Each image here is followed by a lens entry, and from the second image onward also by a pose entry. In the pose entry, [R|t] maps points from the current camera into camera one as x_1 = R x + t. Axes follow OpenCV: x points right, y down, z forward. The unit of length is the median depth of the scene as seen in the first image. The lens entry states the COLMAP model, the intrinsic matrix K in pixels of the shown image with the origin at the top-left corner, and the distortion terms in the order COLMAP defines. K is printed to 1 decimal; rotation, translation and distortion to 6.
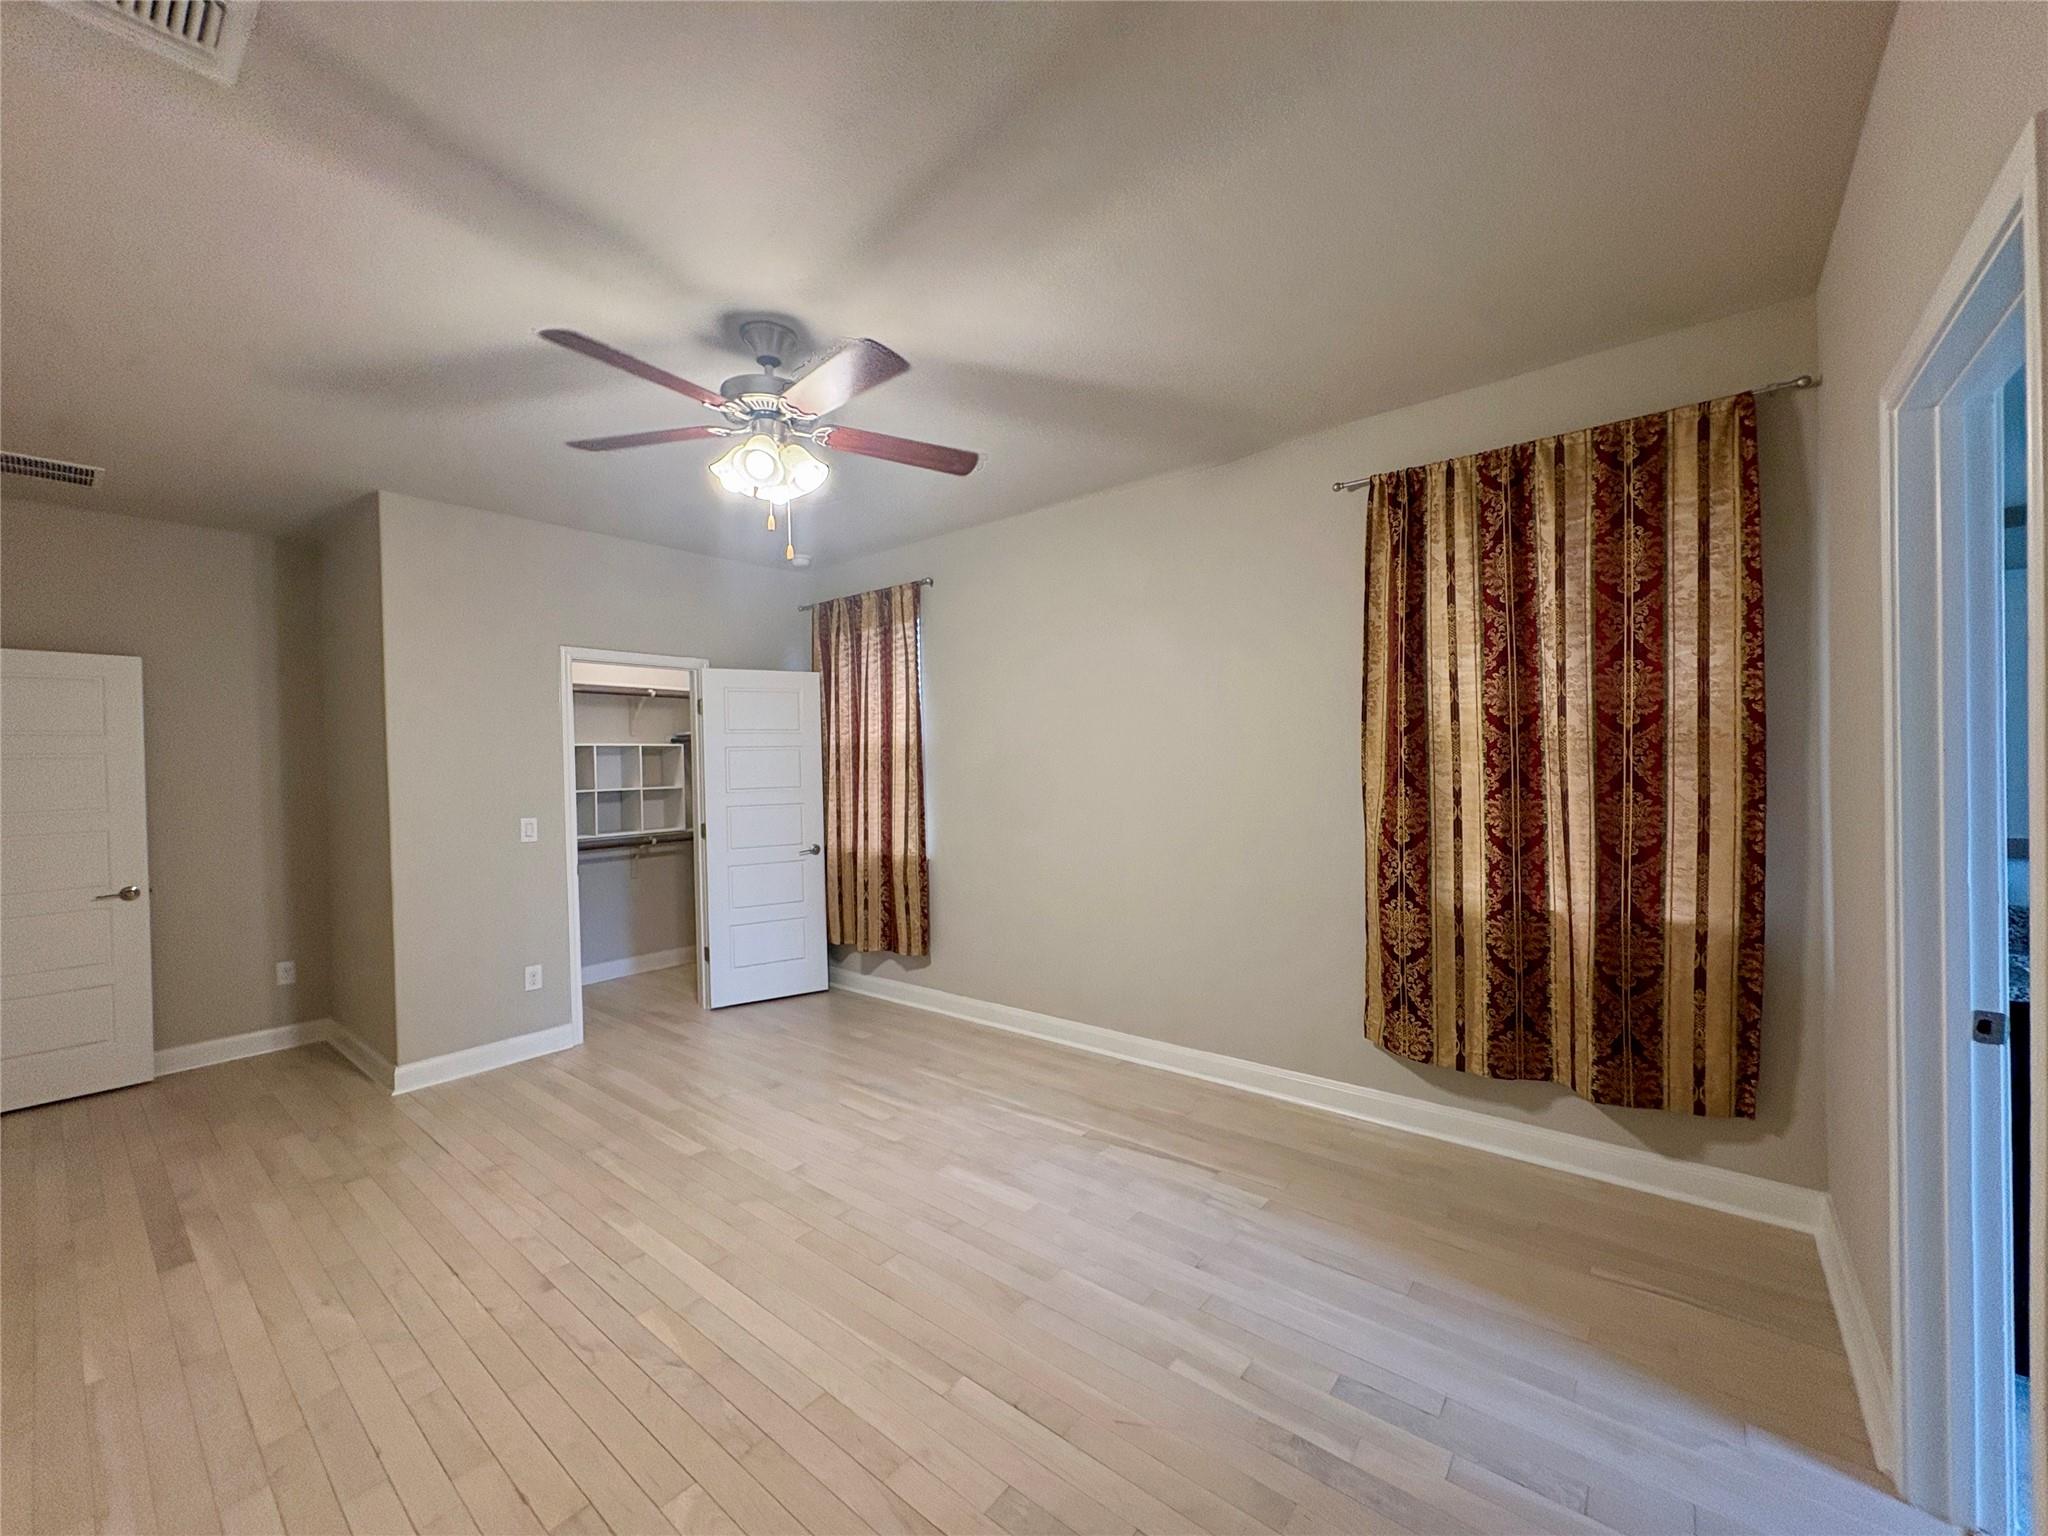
lens RADIAL K [[812.5, 0, 1018.5], [0, 812.5, 769.2], [0, 0, 1]] dist [-0.000656, 0.000138]
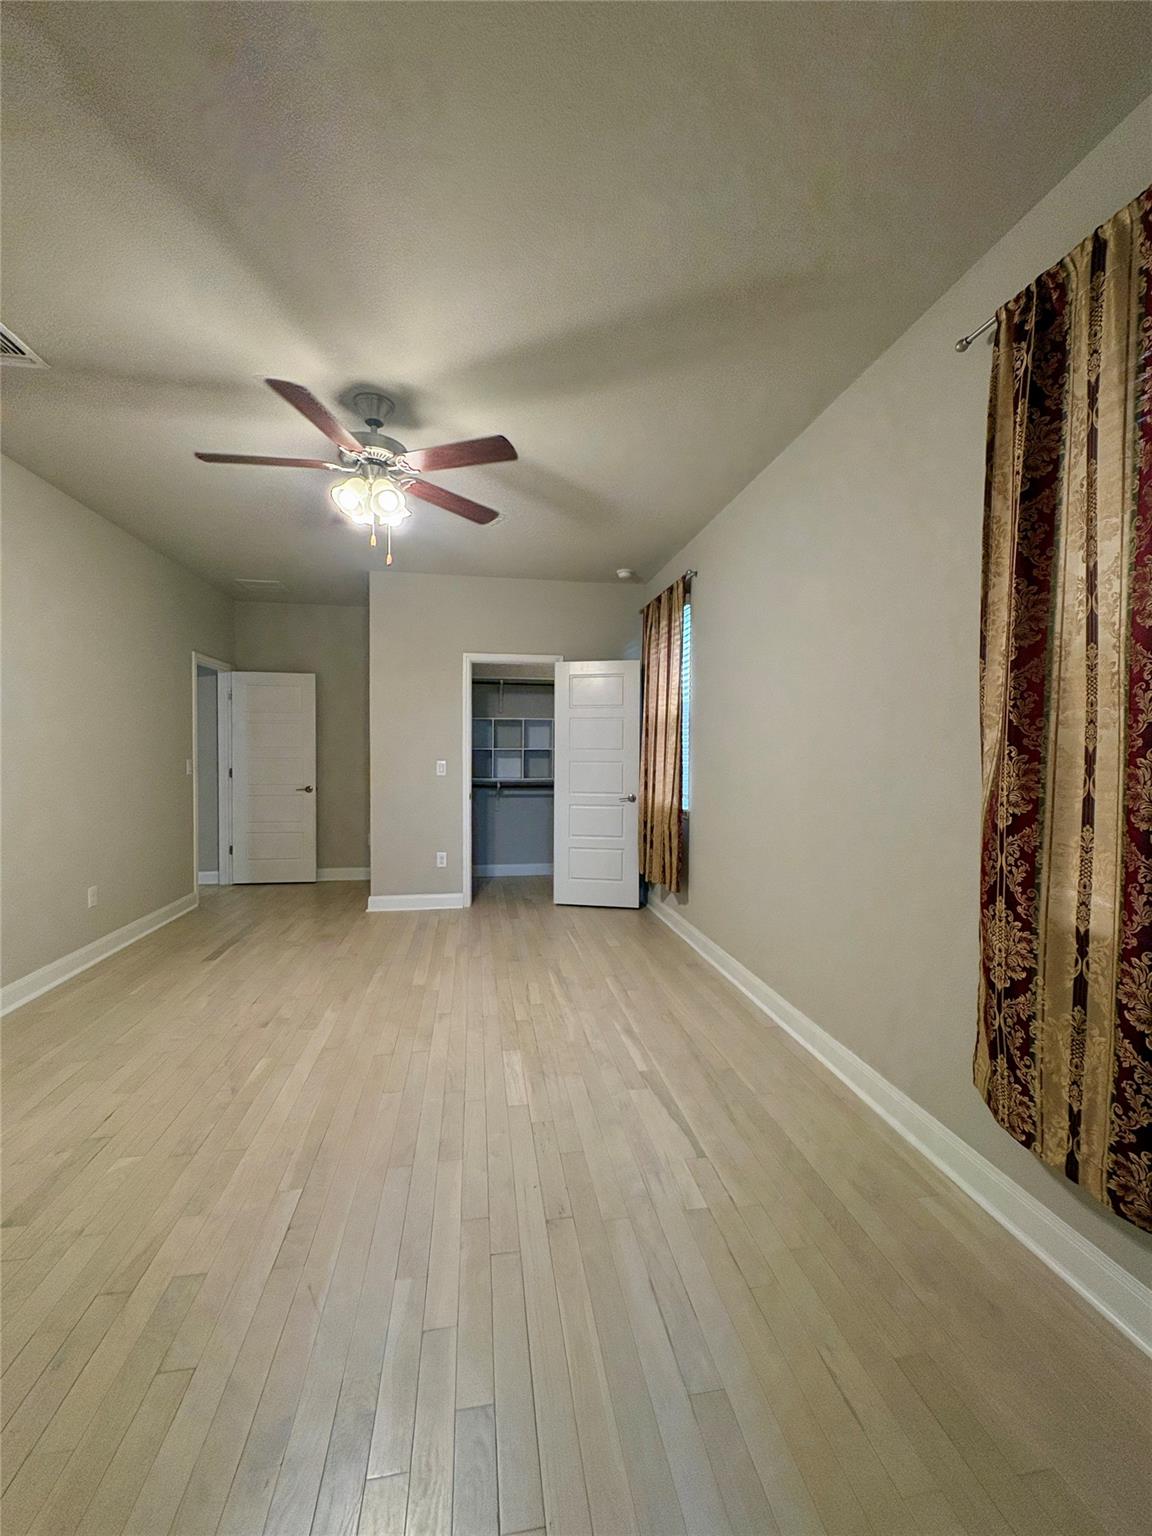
lens RADIAL K [[609.4, 0, 575.2], [0, 609.4, 766.6], [0, 0, 1]] dist [-0.000656, 0.000138]
pose [[0.754165, 0.043079, -0.655270, 0.533933], [-0.028282, 0.999051, 0.033131, 0.032346], [0.656076, -0.006454, 0.754668, 0.359636]]
